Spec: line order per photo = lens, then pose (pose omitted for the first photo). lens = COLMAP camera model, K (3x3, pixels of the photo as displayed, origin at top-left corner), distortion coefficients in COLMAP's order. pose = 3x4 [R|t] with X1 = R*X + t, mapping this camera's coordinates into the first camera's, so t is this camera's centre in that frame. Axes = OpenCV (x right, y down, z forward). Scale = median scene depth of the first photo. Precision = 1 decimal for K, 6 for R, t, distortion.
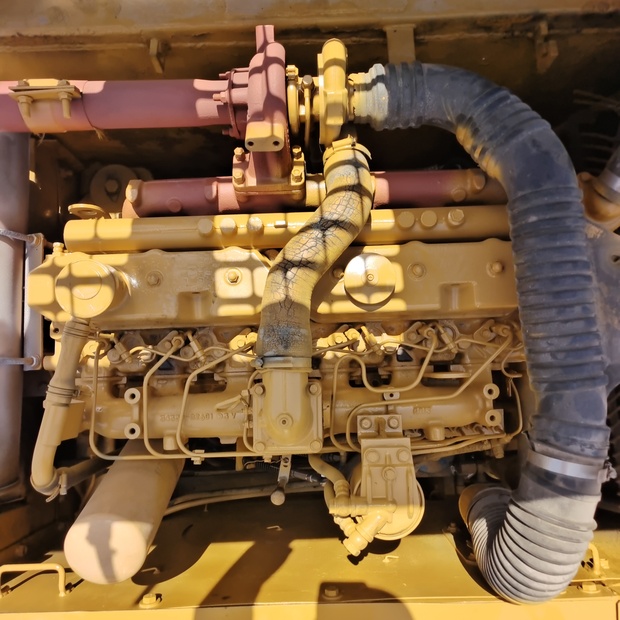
lens RADIAL K [[573.0, 0, 310.0], [0, 573.0, 310.0], [0, 0, 1]] dist [0.036169, 0.026187]
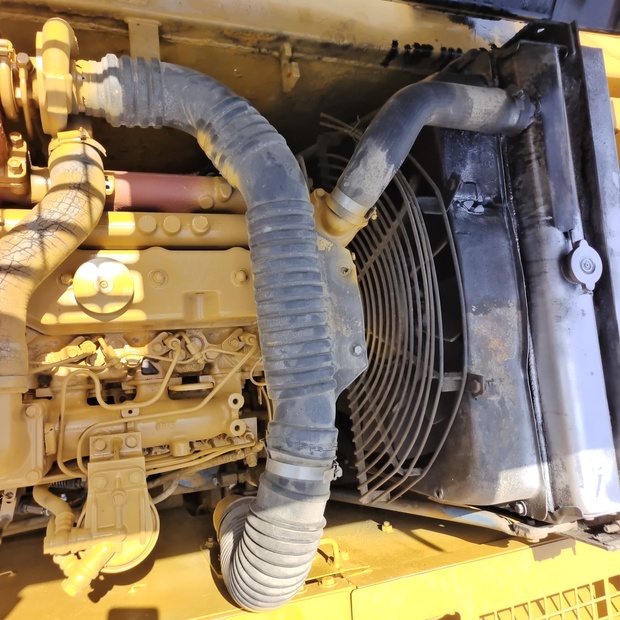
lens RADIAL K [[573.0, 0, 310.0], [0, 573.0, 310.0], [0, 0, 1]] dist [0.036169, 0.026187]
pose [[0.941499, -0.001987, 0.337009, 0.103269], [0.007648, 0.999851, -0.015471, 0.000522], [-0.336928, 0.017144, 0.941374, 0.022891]]
